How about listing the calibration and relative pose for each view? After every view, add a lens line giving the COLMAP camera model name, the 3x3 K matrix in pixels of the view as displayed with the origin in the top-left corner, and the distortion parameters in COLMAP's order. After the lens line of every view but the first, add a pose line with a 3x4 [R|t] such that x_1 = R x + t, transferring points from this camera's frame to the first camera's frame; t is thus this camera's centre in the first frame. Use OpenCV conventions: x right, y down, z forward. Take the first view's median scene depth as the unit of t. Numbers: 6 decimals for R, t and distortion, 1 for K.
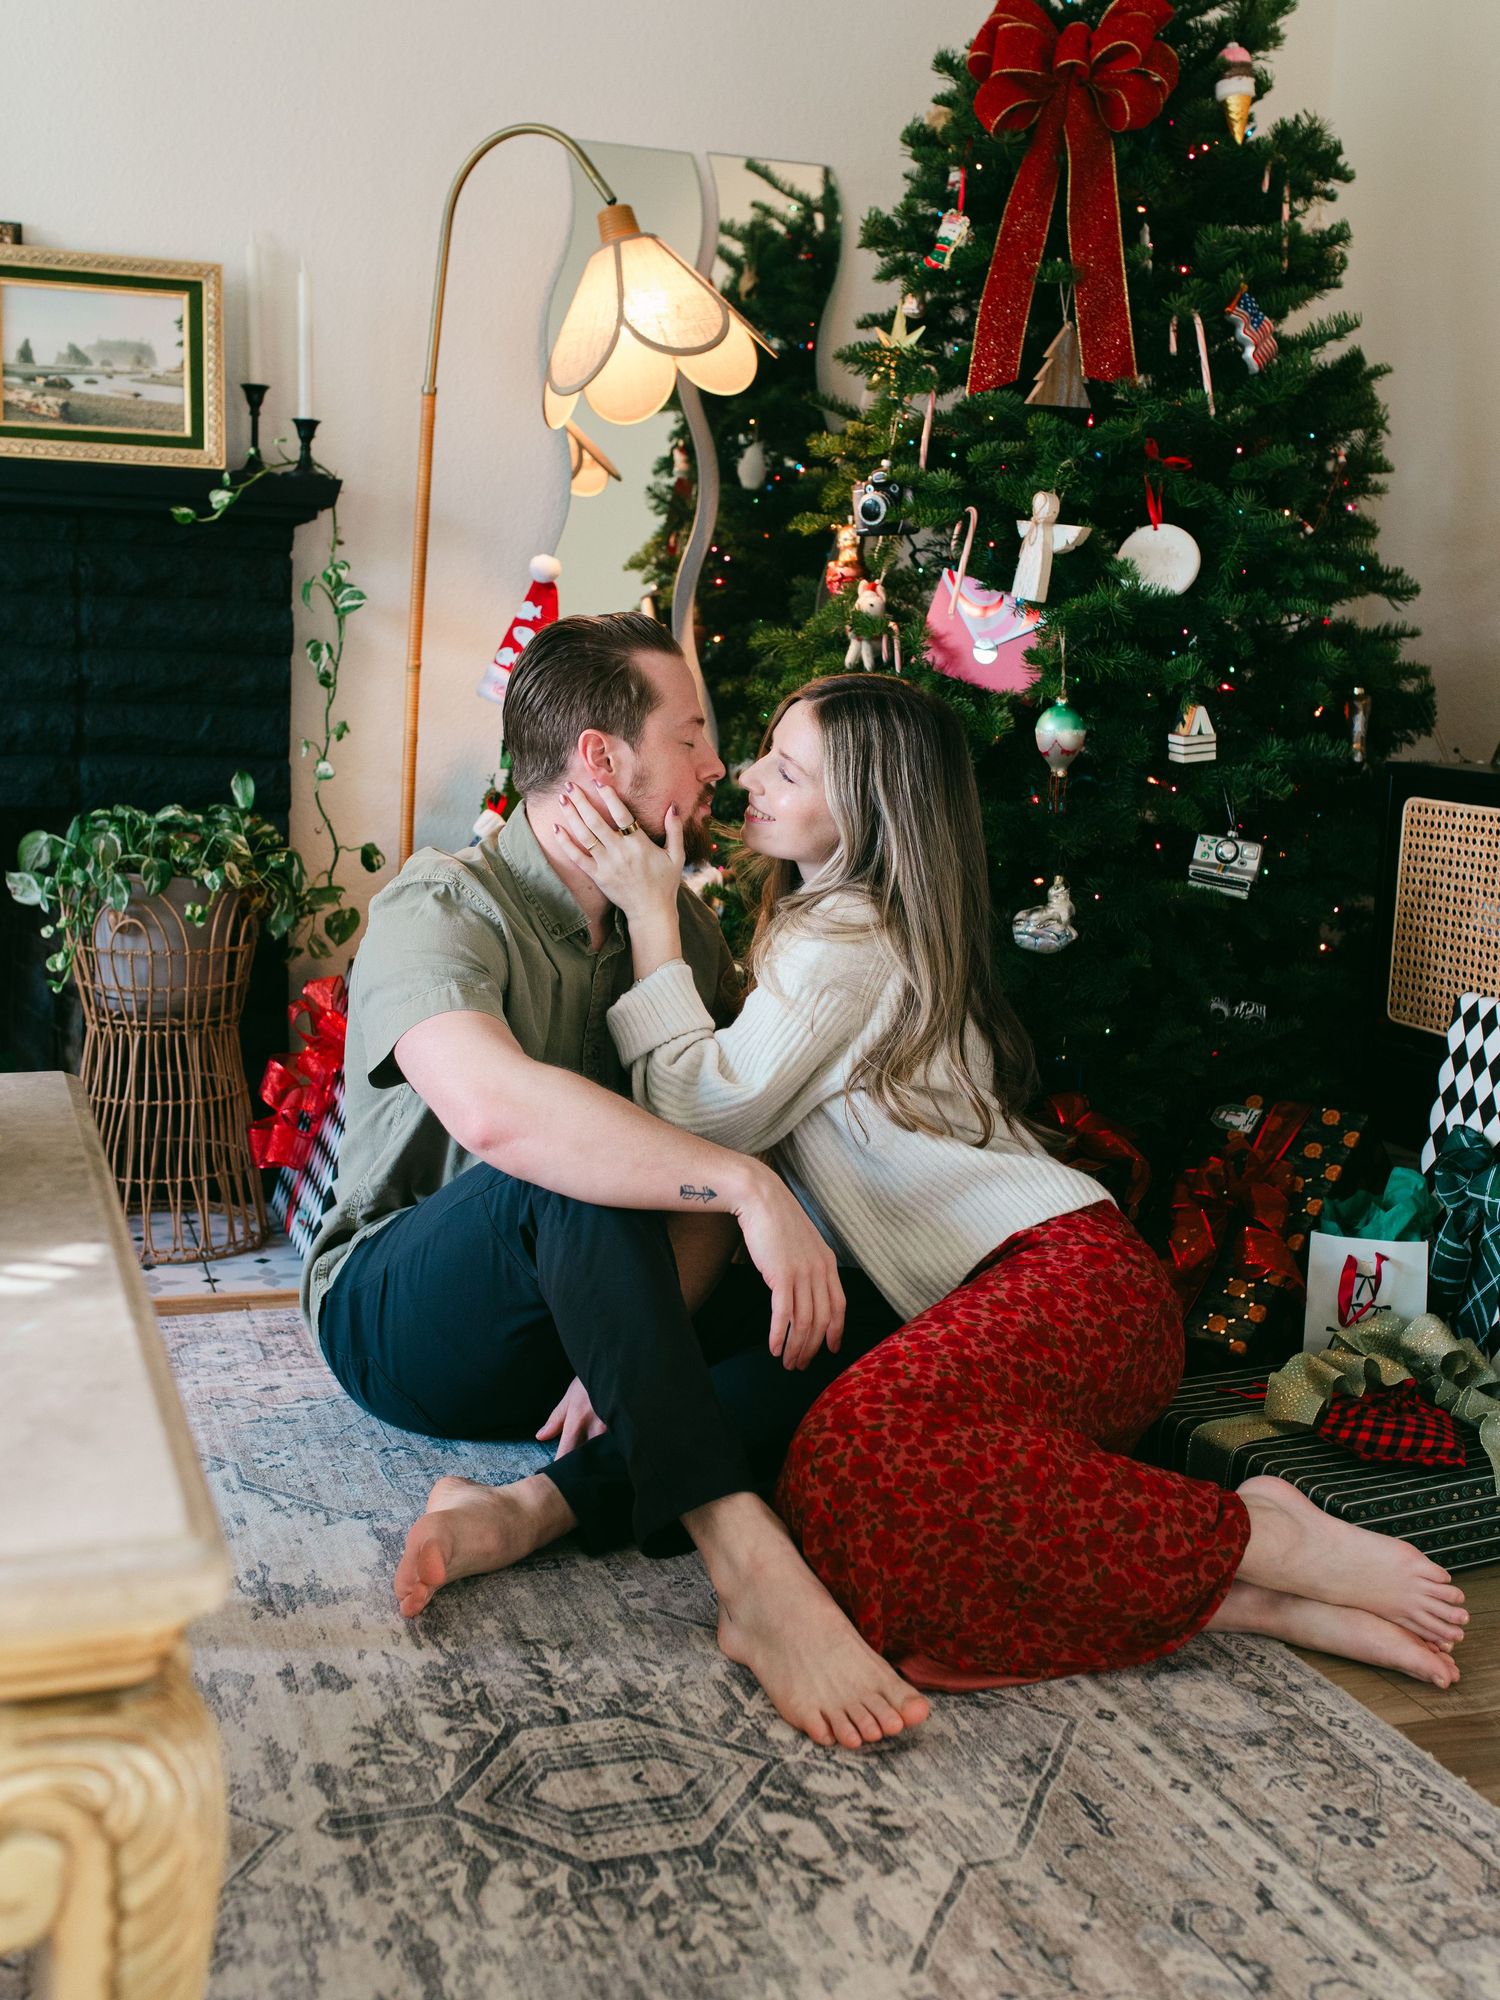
lens RADIAL K [[2335.3, 0, 701.4], [0, 2335.3, 938.1], [0, 0, 1]] dist [0.011246, 0.000000]
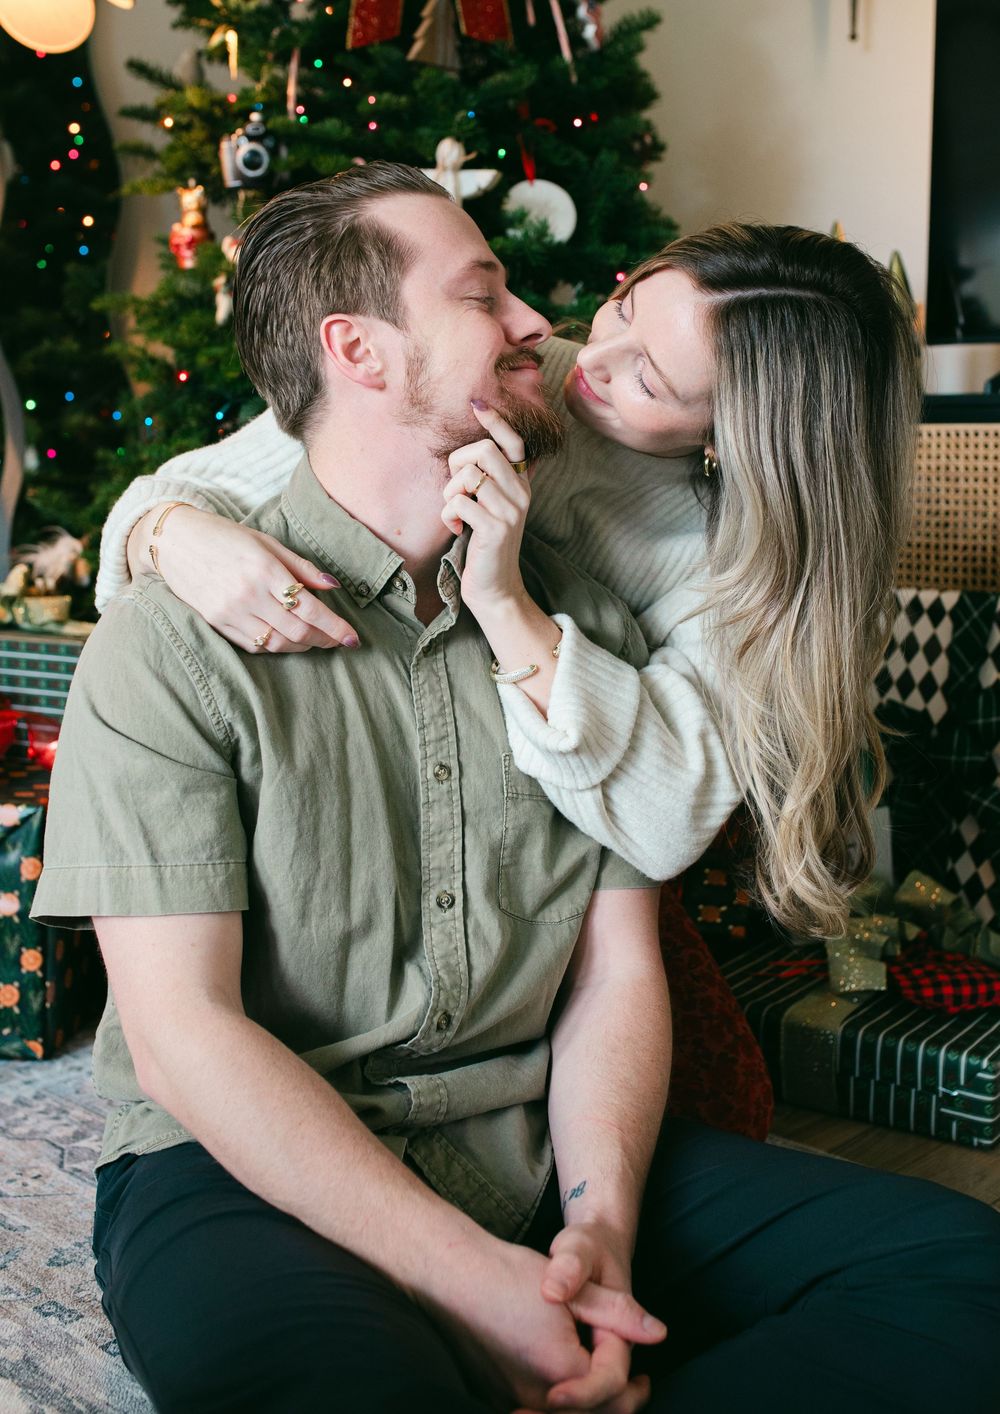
lens RADIAL K [[1686.9, 0, 578.6], [0, 1686.9, 570.0], [0, 0, 1]] dist [0.026604, 0.000000]
pose [[0.863034, -0.065465, 0.500887, -0.175435], [0.090722, 0.995532, -0.026201, 0.021653], [-0.496933, 0.068054, 0.865116, 0.311814]]
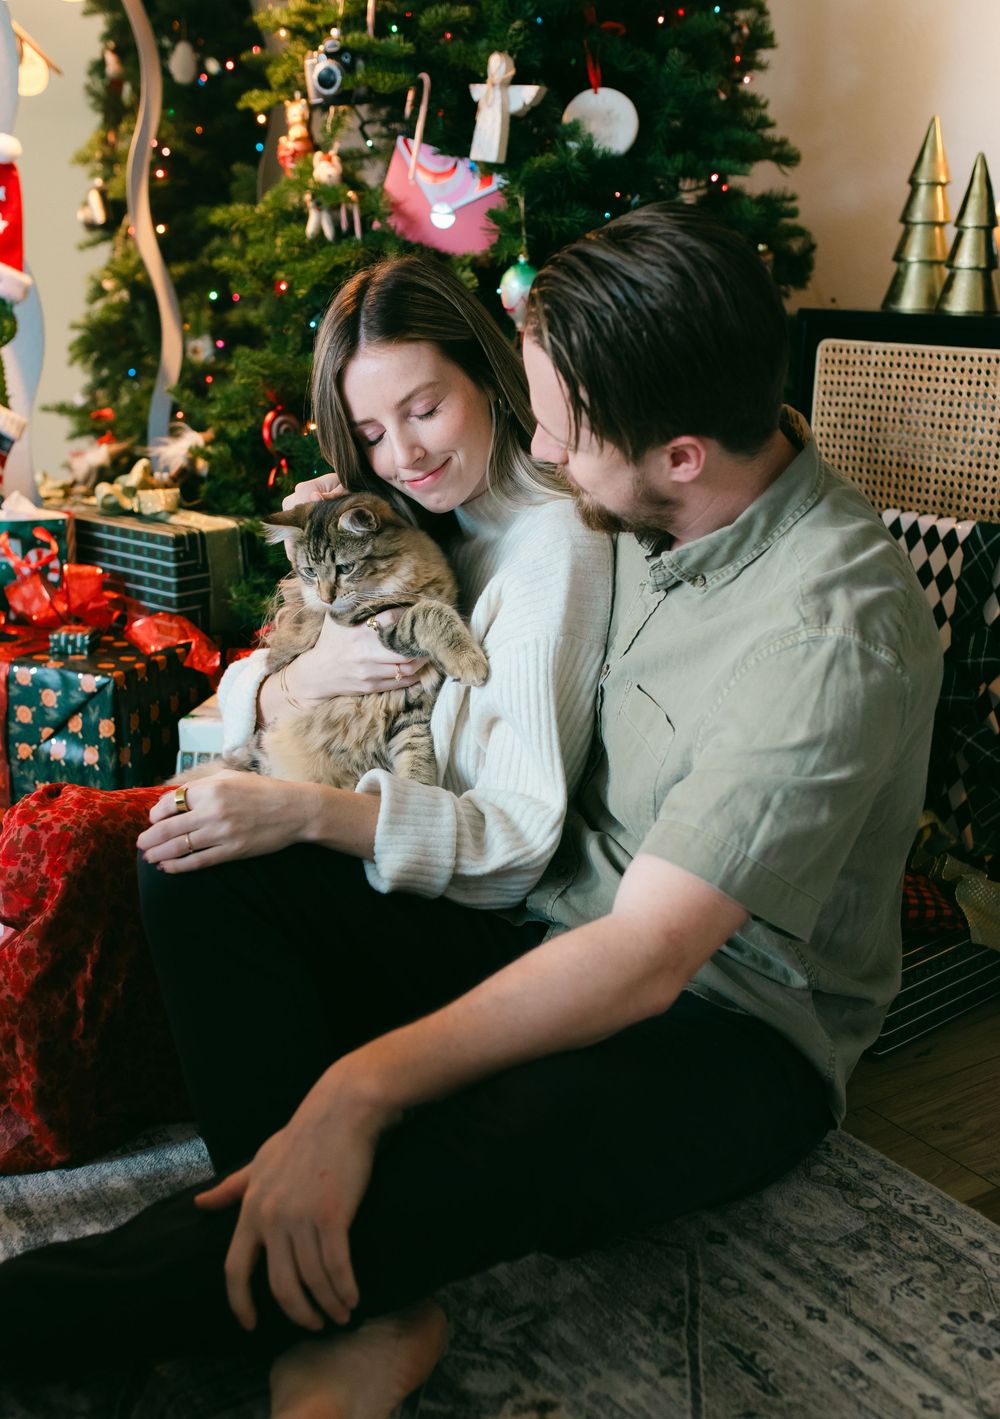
lens RADIAL K [[1584.2, 0, 496.9], [0, 1584.2, 743.9], [0, 0, 1]] dist [0.006016, 0.000000]
pose [[0.970611, -0.091485, 0.222588, -0.038191], [0.053770, 0.983984, 0.169954, -0.005720], [-0.234572, -0.152991, 0.959984, 0.245935]]
